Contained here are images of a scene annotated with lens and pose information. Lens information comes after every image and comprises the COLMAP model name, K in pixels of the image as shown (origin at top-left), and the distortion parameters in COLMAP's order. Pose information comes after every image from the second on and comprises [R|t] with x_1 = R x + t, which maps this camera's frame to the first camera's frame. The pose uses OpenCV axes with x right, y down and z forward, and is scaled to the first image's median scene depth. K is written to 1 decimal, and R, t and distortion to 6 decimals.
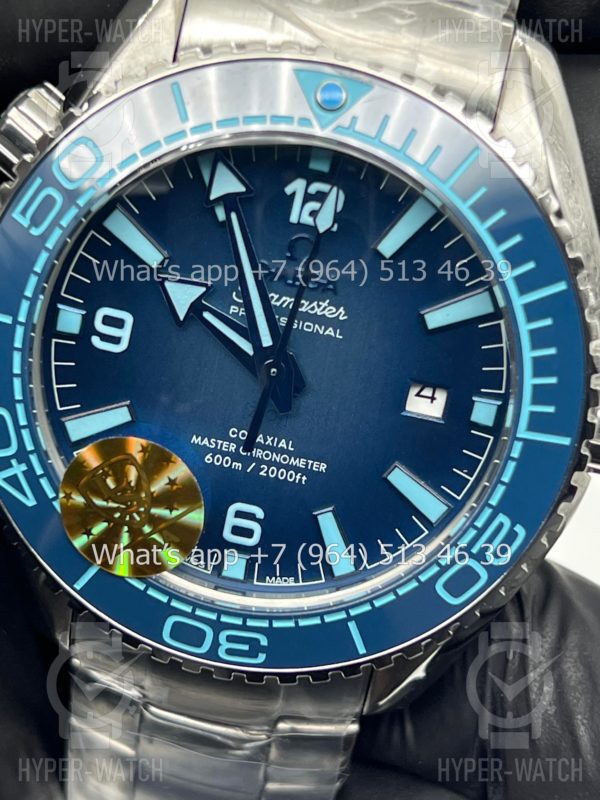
lens RADIAL K [[1793.5, 0, 300.0], [0, 1793.5, 400.0], [0, 0, 1]] dist [0.276480, 0.110075]
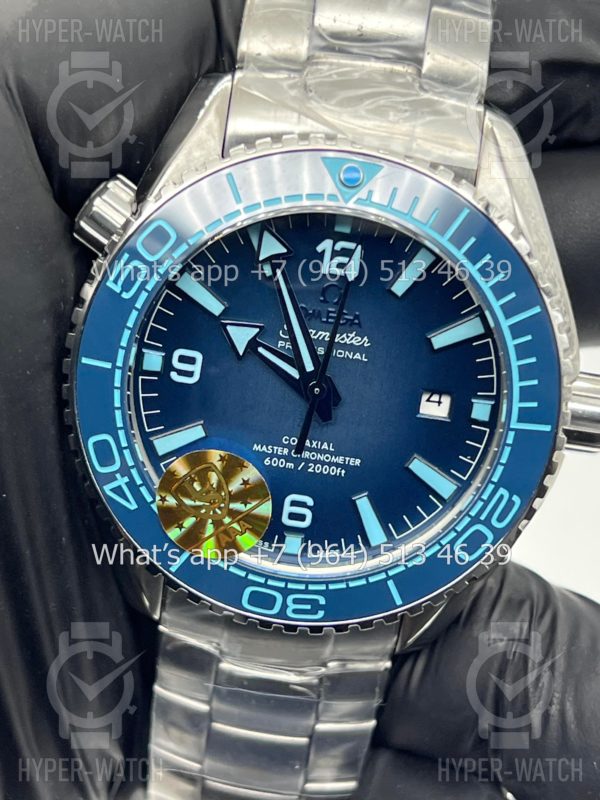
lens RADIAL K [[1757.6, 0, 300.0], [0, 1757.6, 400.0], [0, 0, 1]] dist [0.339256, -0.140865]
pose [[0.995610, -0.071159, 0.060811, -0.102924], [0.070467, 0.997423, 0.013460, -0.026635], [-0.061612, -0.009116, 0.998059, -0.250280]]
